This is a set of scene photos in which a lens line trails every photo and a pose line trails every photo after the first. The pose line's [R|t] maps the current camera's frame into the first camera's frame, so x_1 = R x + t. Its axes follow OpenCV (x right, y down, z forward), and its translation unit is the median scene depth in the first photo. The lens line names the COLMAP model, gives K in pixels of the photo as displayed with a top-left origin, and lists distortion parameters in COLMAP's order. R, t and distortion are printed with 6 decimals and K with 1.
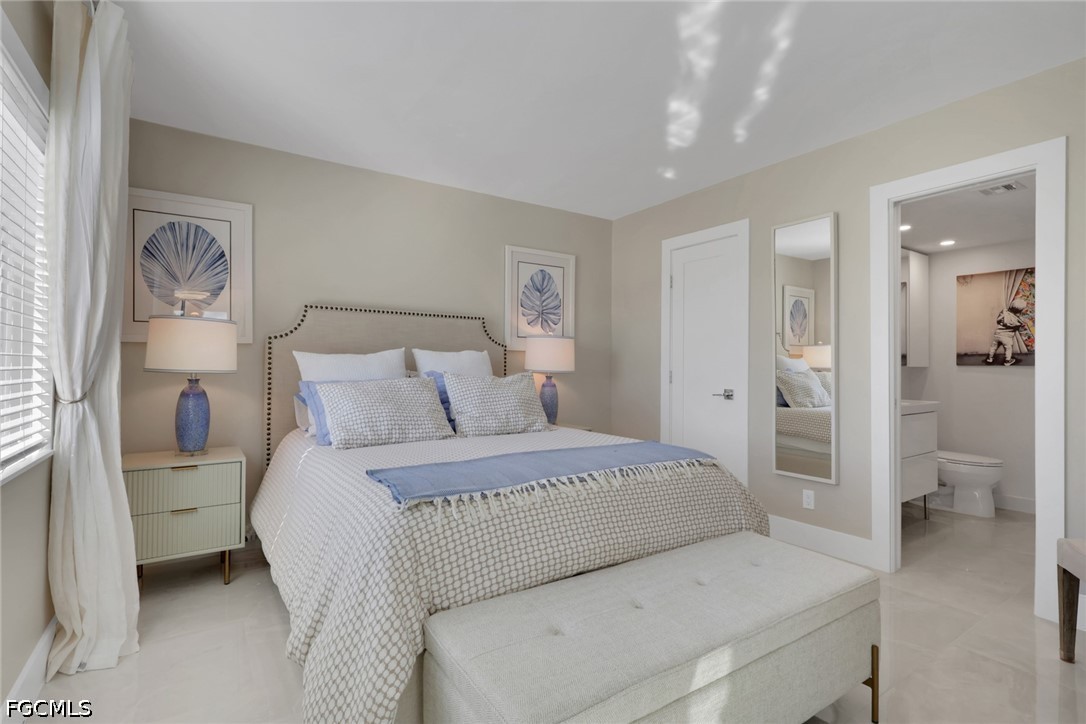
lens RADIAL K [[513.0, 0, 548.7], [0, 513.0, 365.5], [0, 0, 1]] dist [-0.001080, -0.000722]
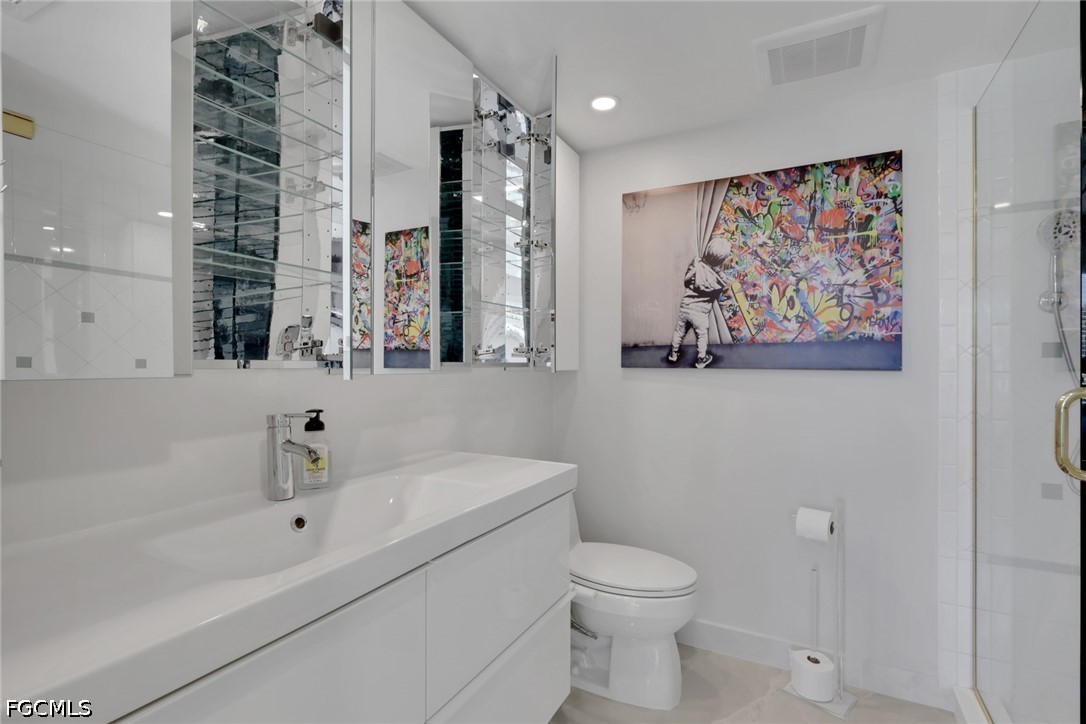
lens RADIAL K [[513.0, 0, 547.4], [0, 513.0, 364.6], [0, 0, 1]] dist [-0.001080, -0.000722]
pose [[0.875241, -0.003295, 0.483676, 0.515966], [-0.002194, 0.999939, 0.010783, -0.009077], [-0.483682, -0.010499, 0.875181, 0.627253]]
